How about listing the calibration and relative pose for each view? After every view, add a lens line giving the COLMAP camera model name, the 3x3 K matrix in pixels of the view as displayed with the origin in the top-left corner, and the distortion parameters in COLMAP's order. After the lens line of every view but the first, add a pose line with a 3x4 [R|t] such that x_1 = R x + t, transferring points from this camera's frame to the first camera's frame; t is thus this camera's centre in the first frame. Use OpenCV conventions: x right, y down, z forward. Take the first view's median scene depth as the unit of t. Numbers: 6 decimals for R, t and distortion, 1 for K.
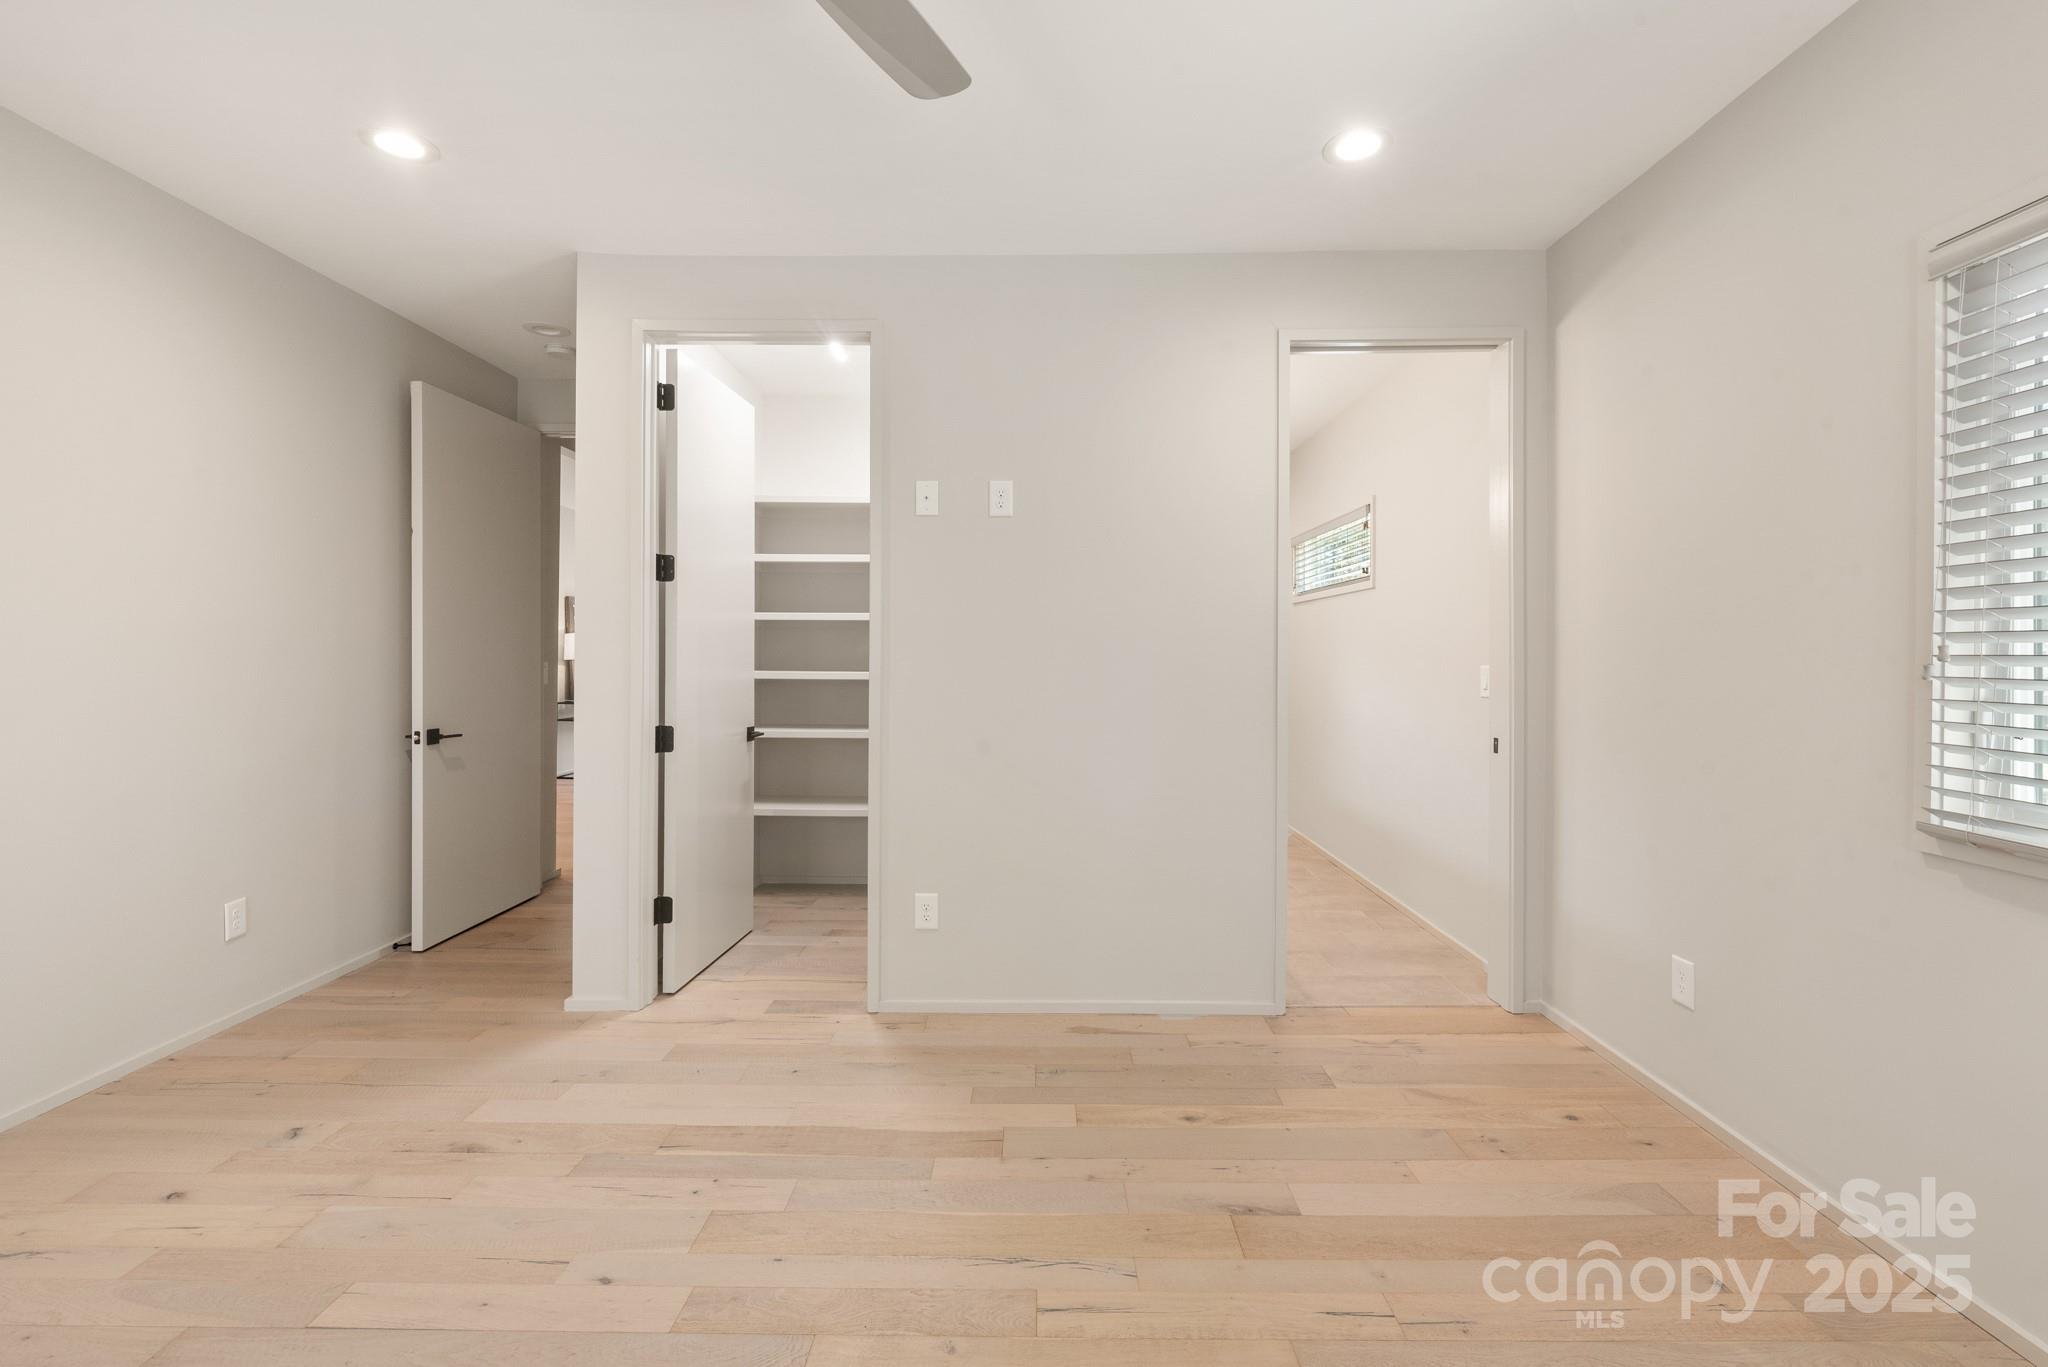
lens RADIAL K [[909.1, 0, 1036.2], [0, 909.1, 661.8], [0, 0, 1]] dist [-0.002156, -0.000391]
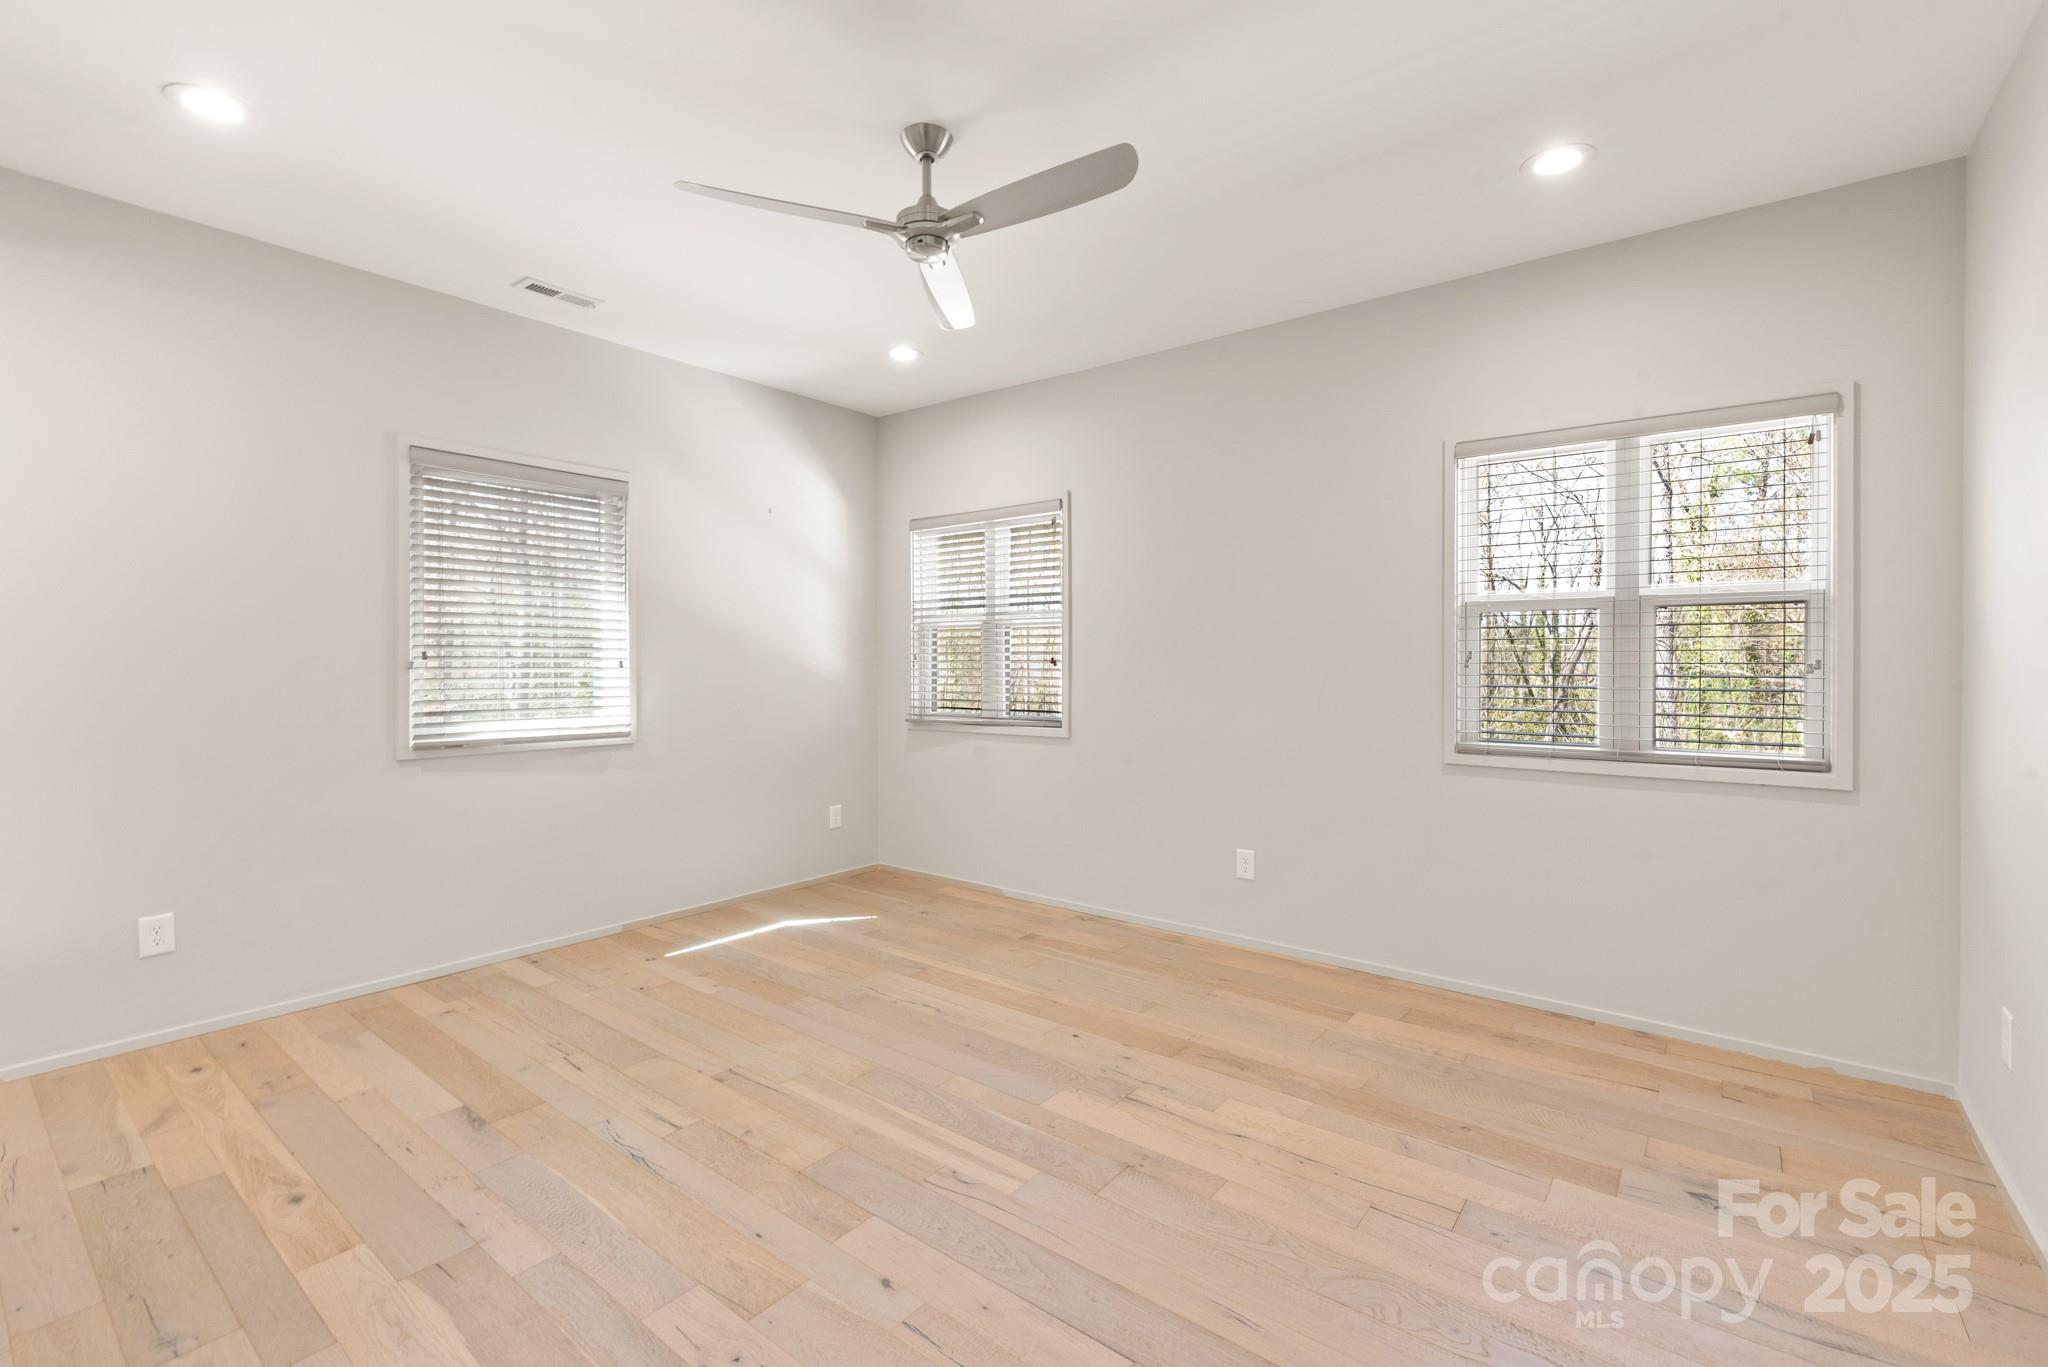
lens RADIAL K [[909.1, 0, 1036.2], [0, 909.1, 661.8], [0, 0, 1]] dist [-0.002156, -0.000391]
pose [[-0.803630, -0.003564, 0.595118, -0.996572], [0.000639, 0.999976, 0.006852, -0.007236], [-0.595129, 0.005886, -0.803609, 1.413423]]
